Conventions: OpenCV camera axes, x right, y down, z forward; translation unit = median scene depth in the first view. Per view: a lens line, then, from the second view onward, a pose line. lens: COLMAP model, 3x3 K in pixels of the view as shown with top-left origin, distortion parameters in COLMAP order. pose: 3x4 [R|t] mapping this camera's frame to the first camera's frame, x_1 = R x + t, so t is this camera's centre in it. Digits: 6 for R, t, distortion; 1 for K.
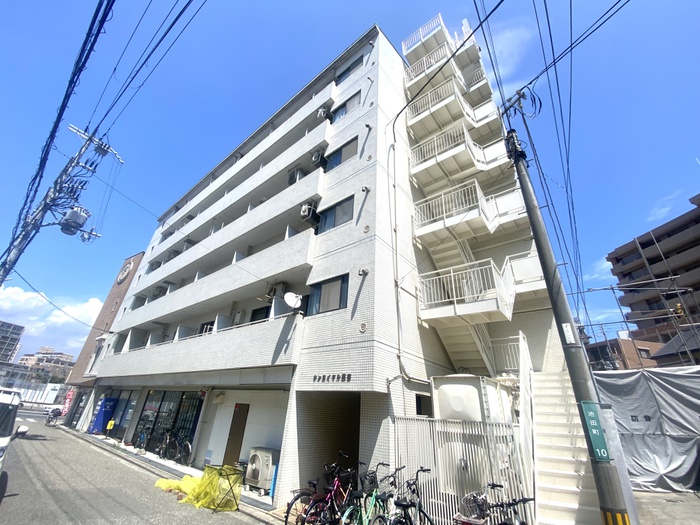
lens RADIAL K [[284.6, 0, 348.3], [0, 284.6, 258.2], [0, 0, 1]] dist [0.023657, -0.022194]
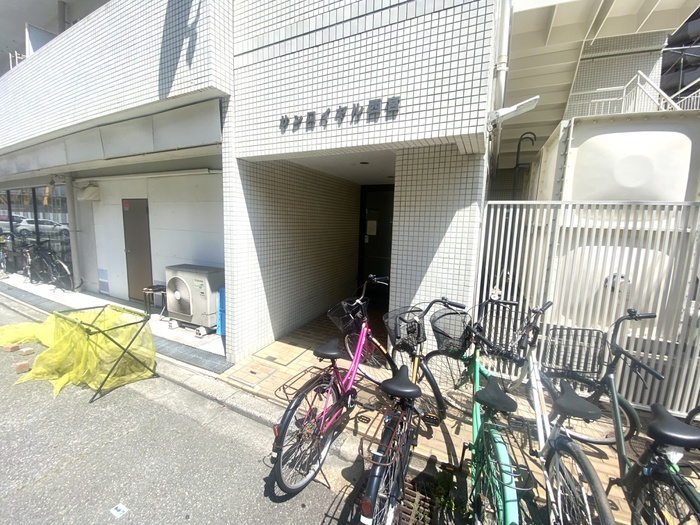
lens RADIAL K [[284.6, 0, 348.3], [0, 284.6, 258.2], [0, 0, 1]] dist [0.023657, -0.022194]
pose [[0.974567, -0.061165, 0.215588, -0.115742], [-0.079173, 0.806015, 0.586576, 0.301859], [-0.209645, -0.588727, 0.780673, 0.515356]]
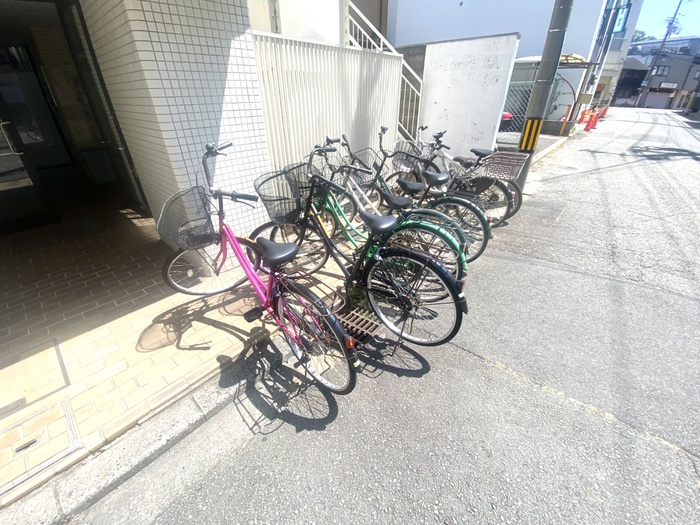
lens RADIAL K [[284.6, 0, 348.3], [0, 284.6, 258.2], [0, 0, 1]] dist [0.023657, -0.022194]
pose [[0.042938, -0.547134, 0.835943, -0.245756], [-0.473336, 0.725710, 0.499298, 0.418025], [-0.879835, -0.417120, -0.227818, 0.681313]]
